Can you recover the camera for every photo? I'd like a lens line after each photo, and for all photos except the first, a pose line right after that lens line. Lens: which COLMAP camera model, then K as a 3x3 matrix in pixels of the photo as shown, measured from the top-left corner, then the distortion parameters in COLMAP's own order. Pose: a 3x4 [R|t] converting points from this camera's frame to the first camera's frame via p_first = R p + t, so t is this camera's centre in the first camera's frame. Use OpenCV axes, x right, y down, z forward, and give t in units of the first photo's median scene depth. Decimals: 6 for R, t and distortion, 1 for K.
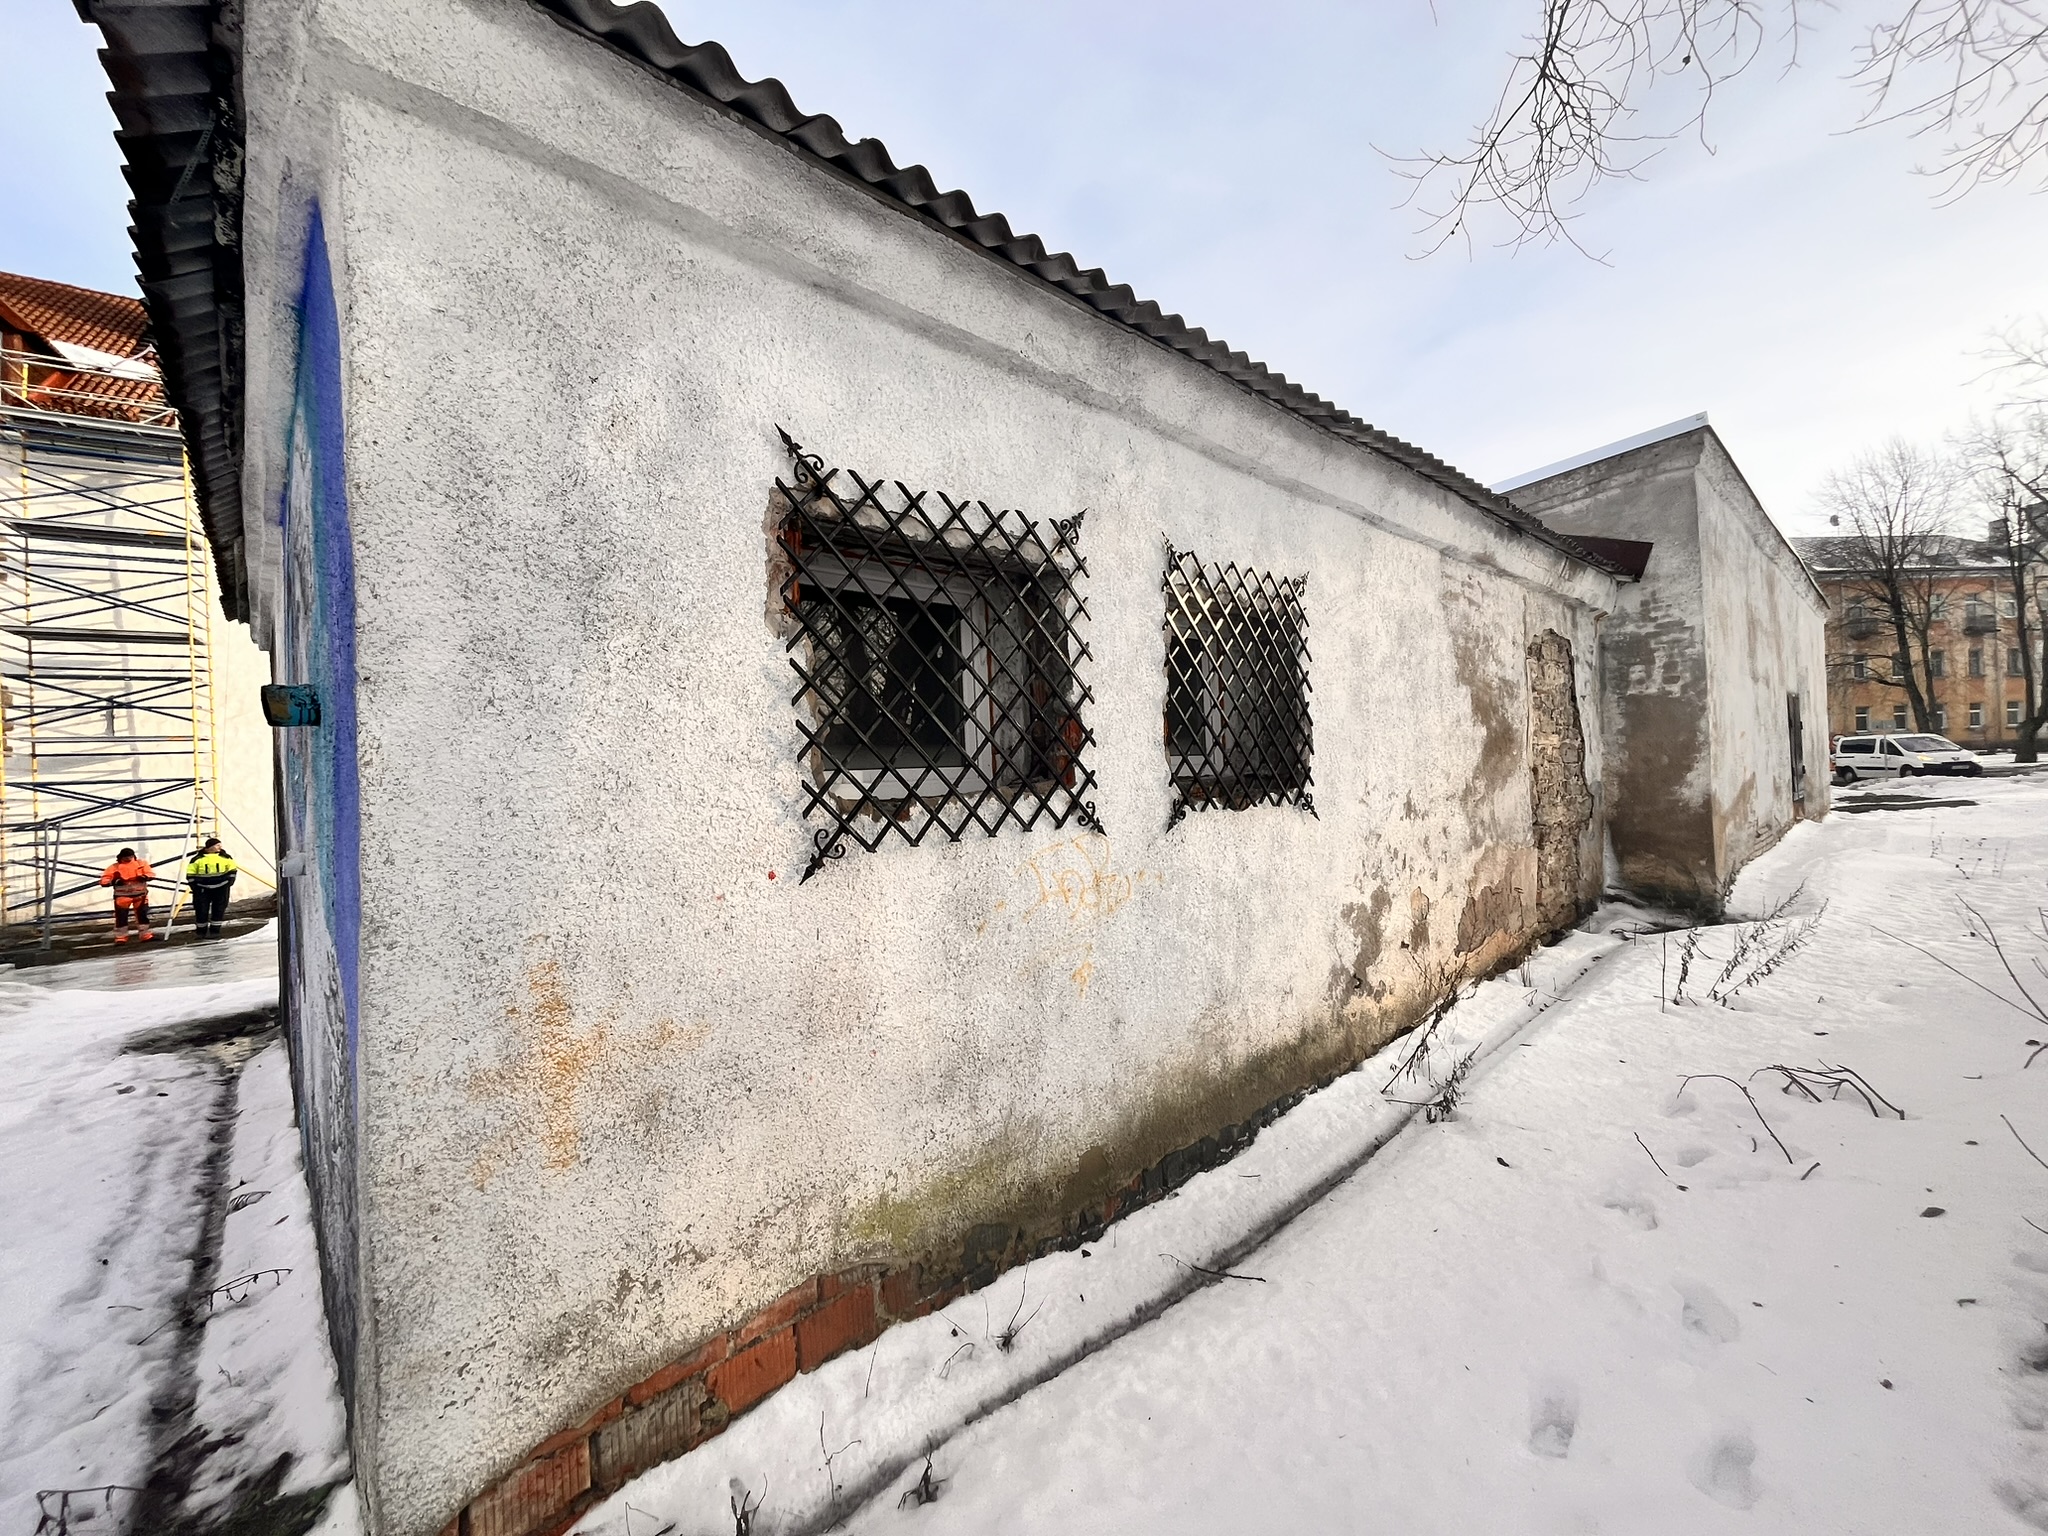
lens RADIAL K [[852.7, 0, 1021.0], [0, 852.7, 766.1], [0, 0, 1]] dist [-0.003019, -0.000376]
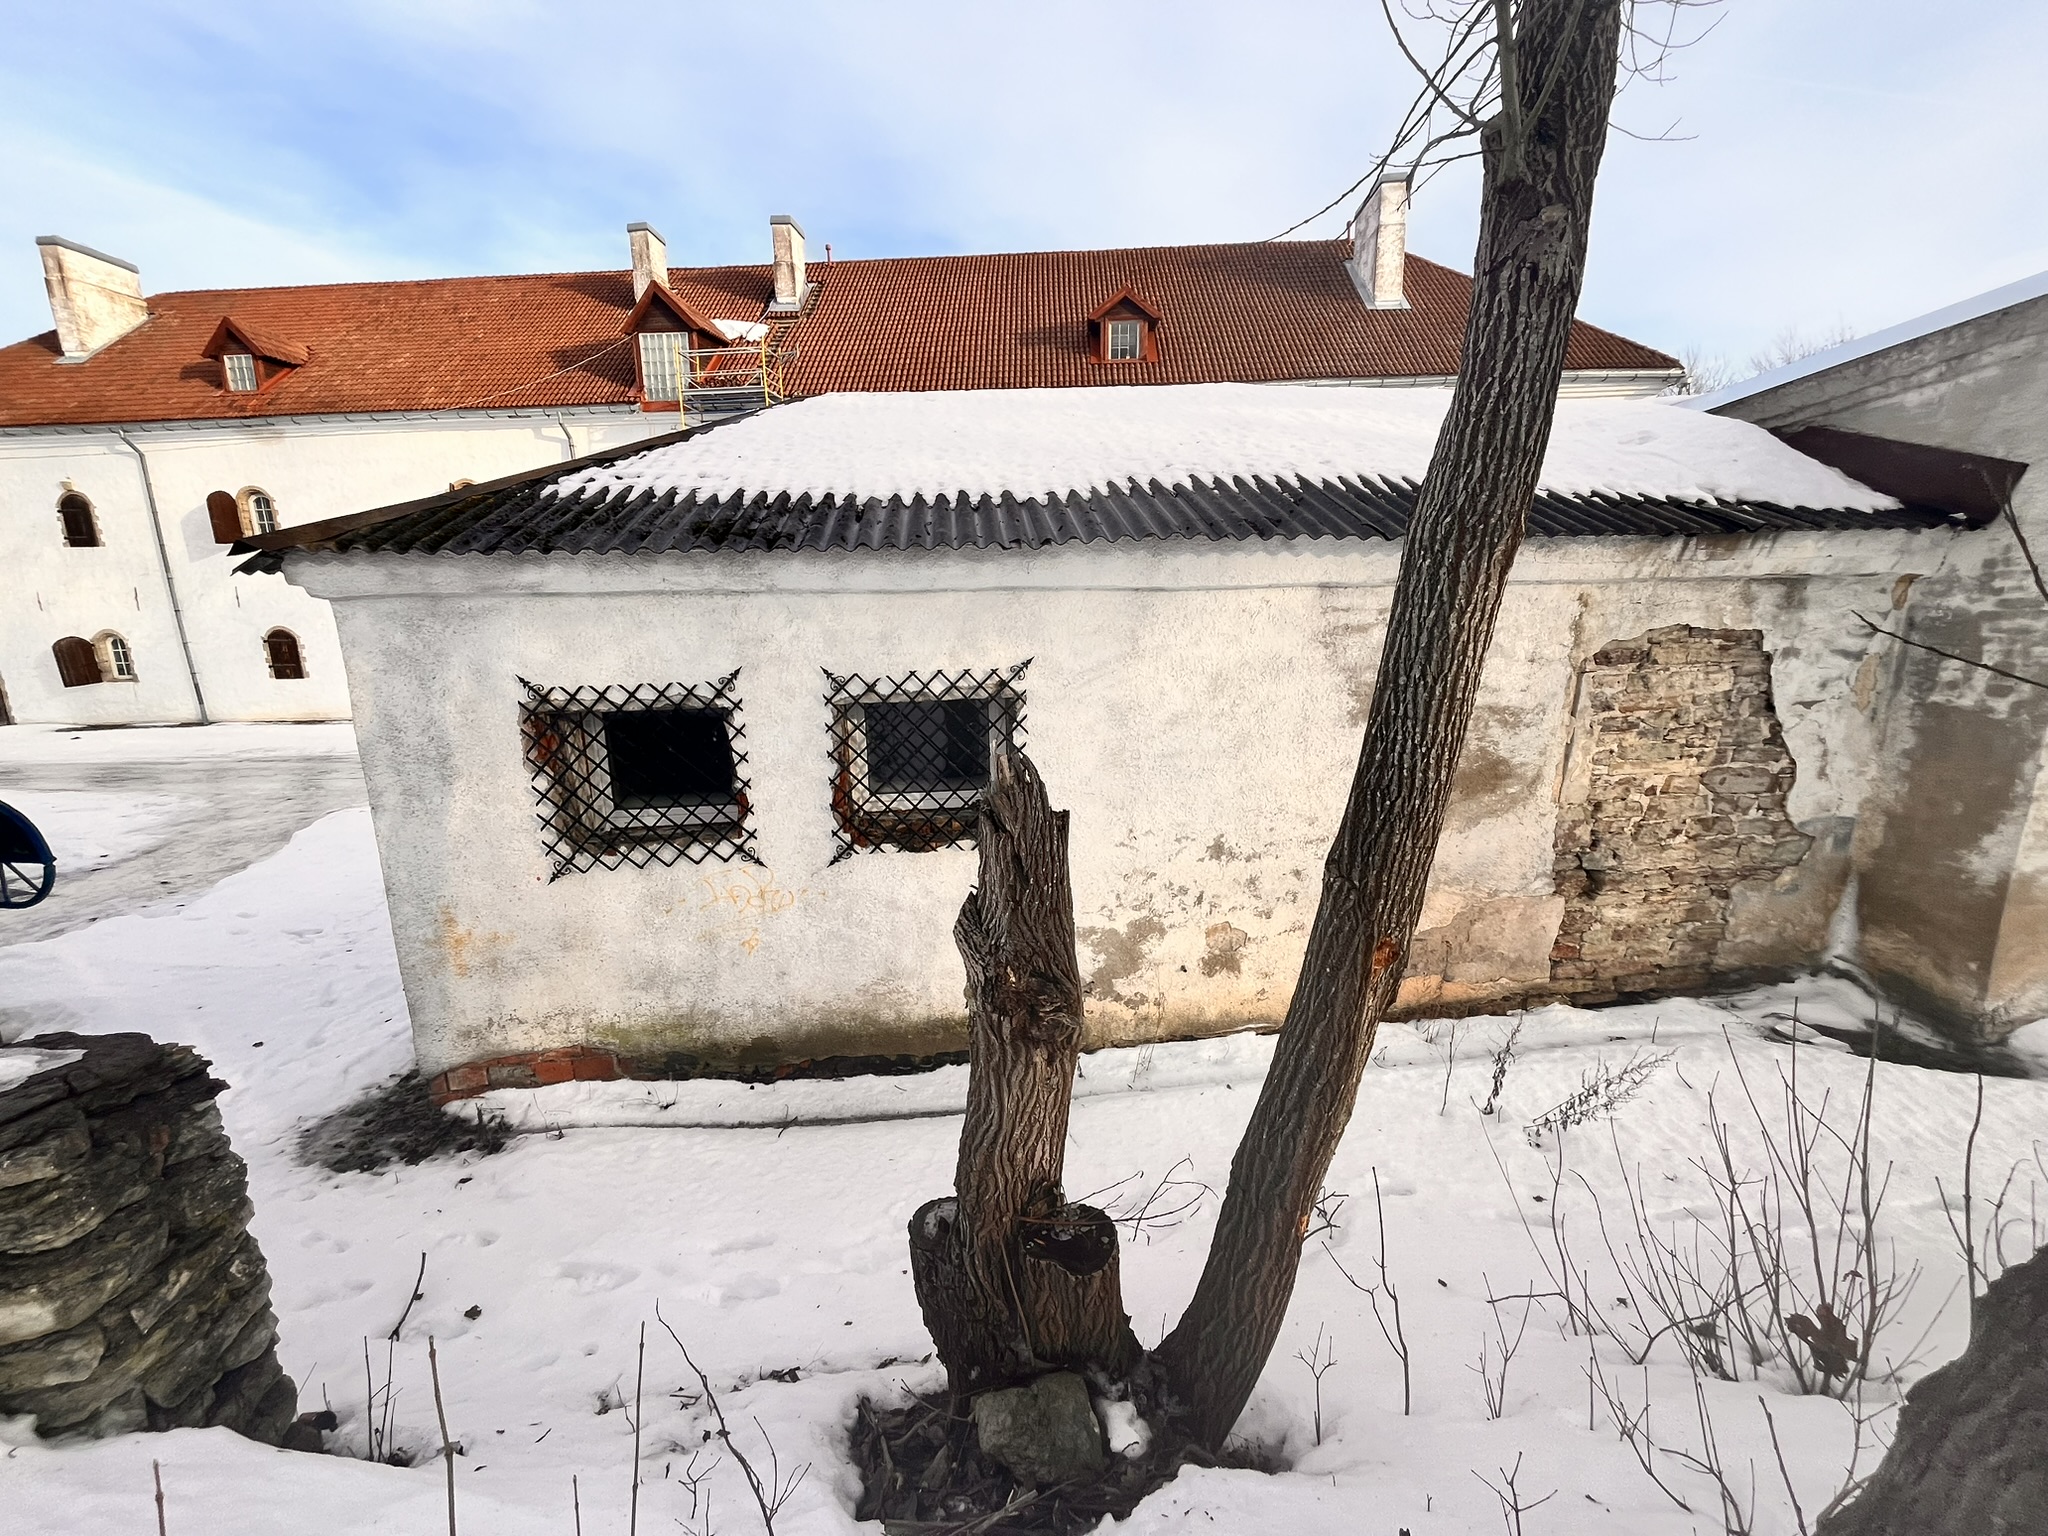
lens RADIAL K [[852.7, 0, 1004.2], [0, 852.7, 771.2], [0, 0, 1]] dist [-0.003019, -0.000376]
pose [[0.781213, 0.151385, -0.605631, 1.344652], [0.002388, 0.969419, 0.245399, -0.471354], [0.624260, -0.193156, 0.756961, 0.084595]]
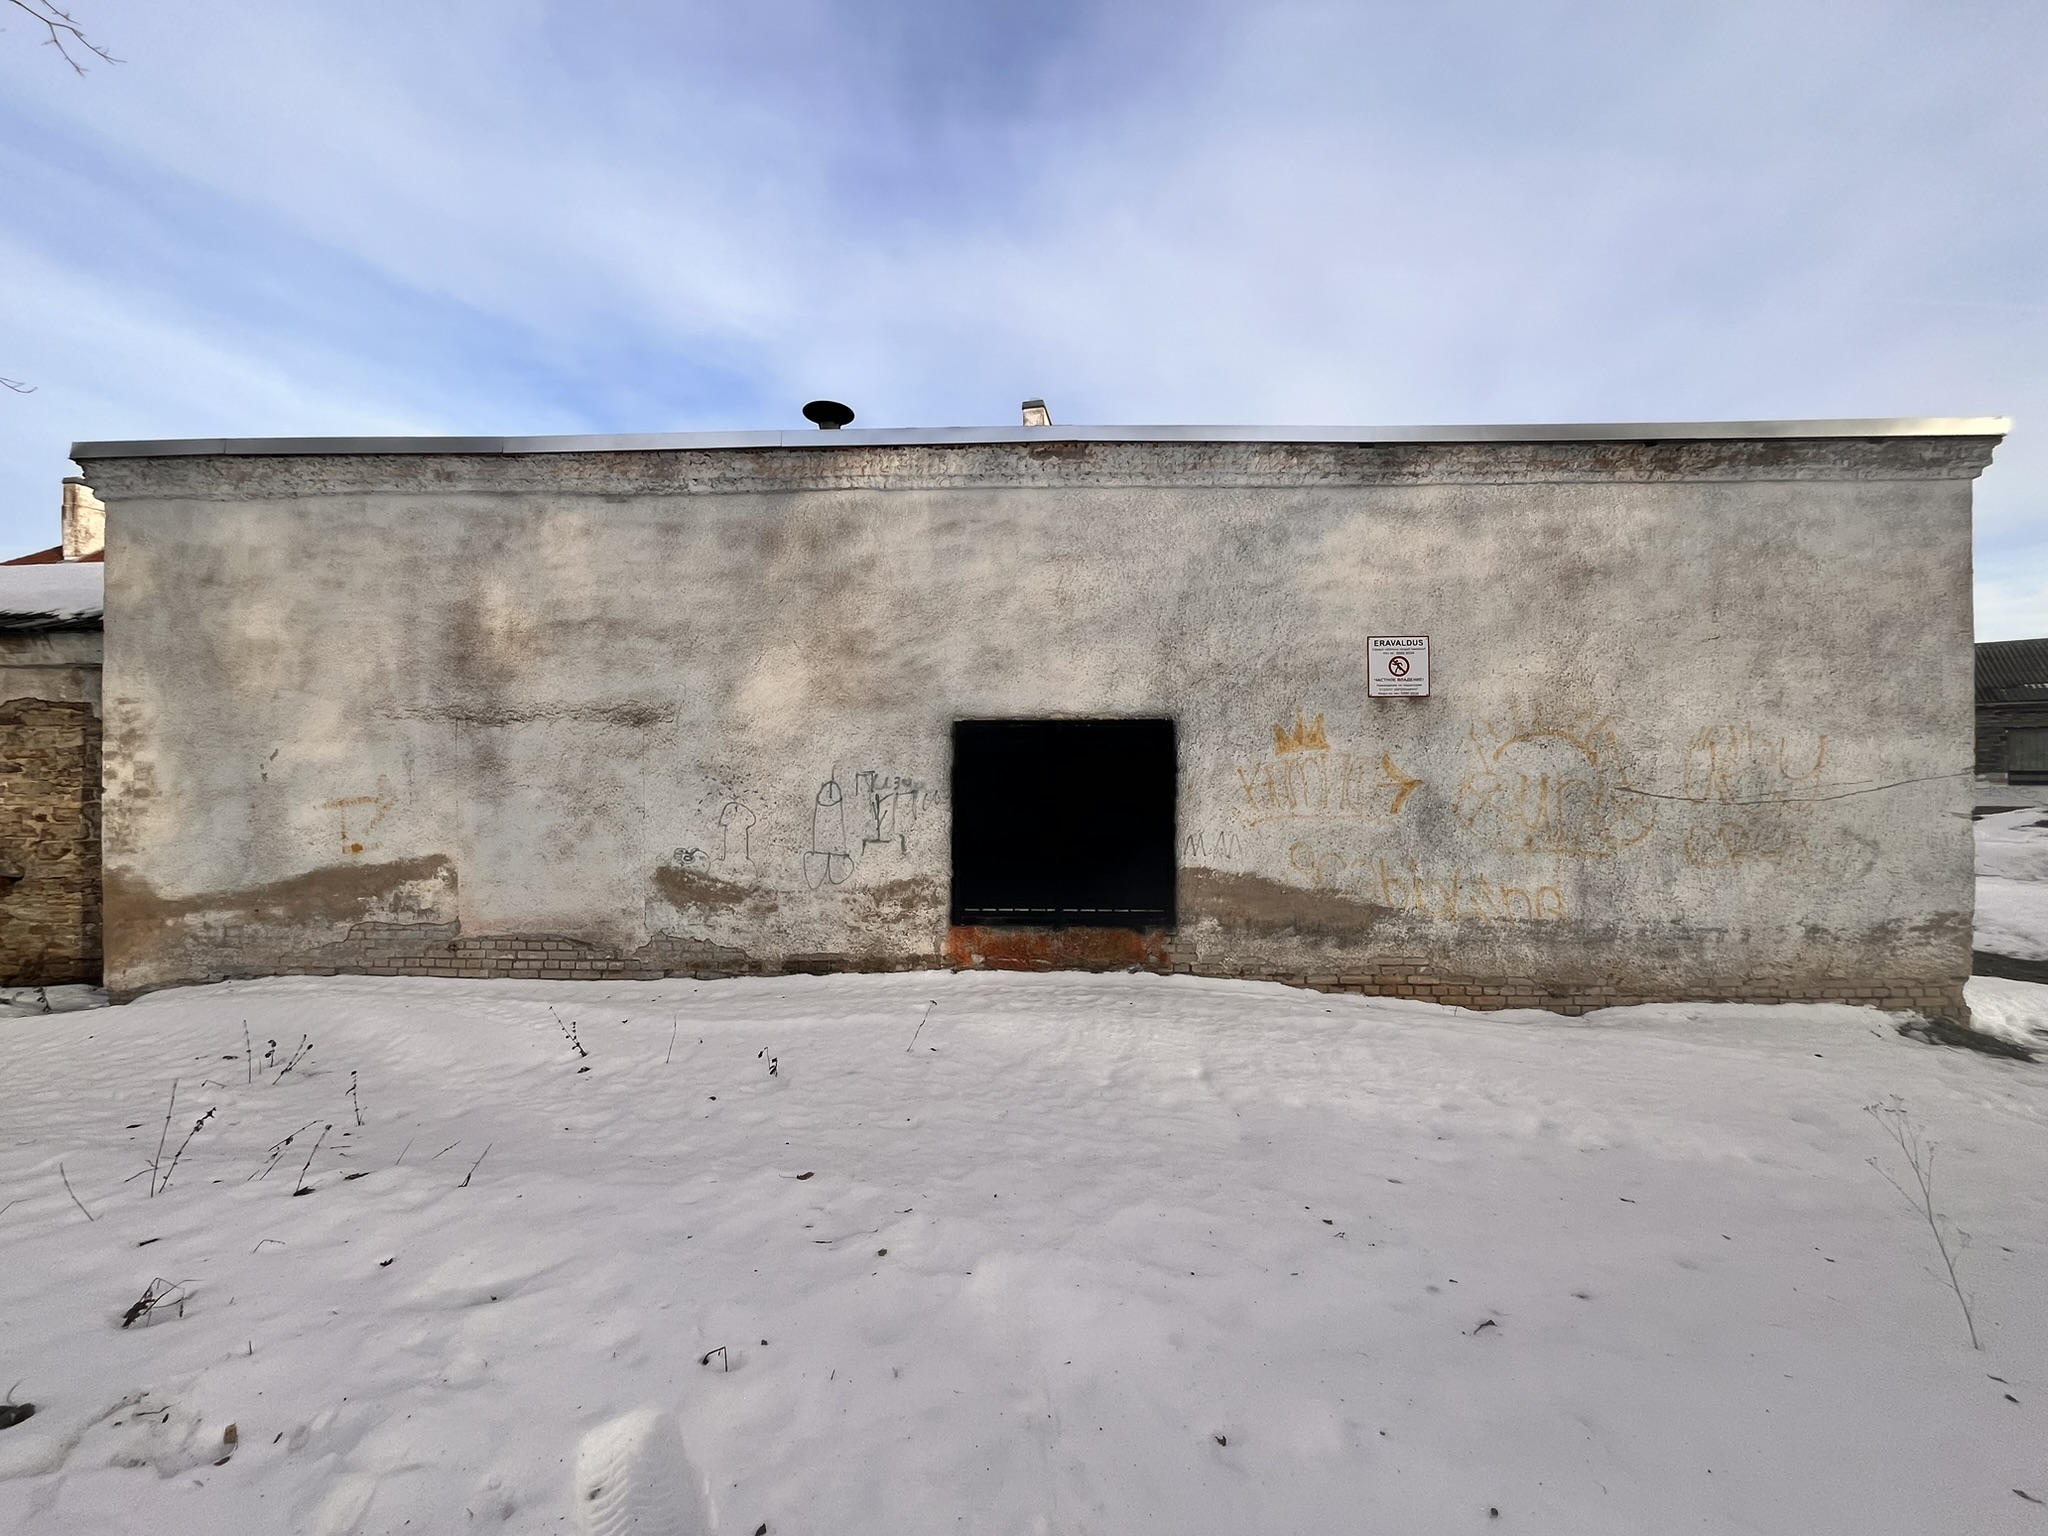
lens RADIAL K [[852.7, 0, 1022.3], [0, 852.7, 772.9], [0, 0, 1]] dist [-0.003019, -0.000376]
pose [[0.698059, 0.037441, -0.715061, 5.060344], [-0.015878, 0.999196, 0.036818, -0.254233], [0.715864, -0.014347, 0.698092, 2.602375]]
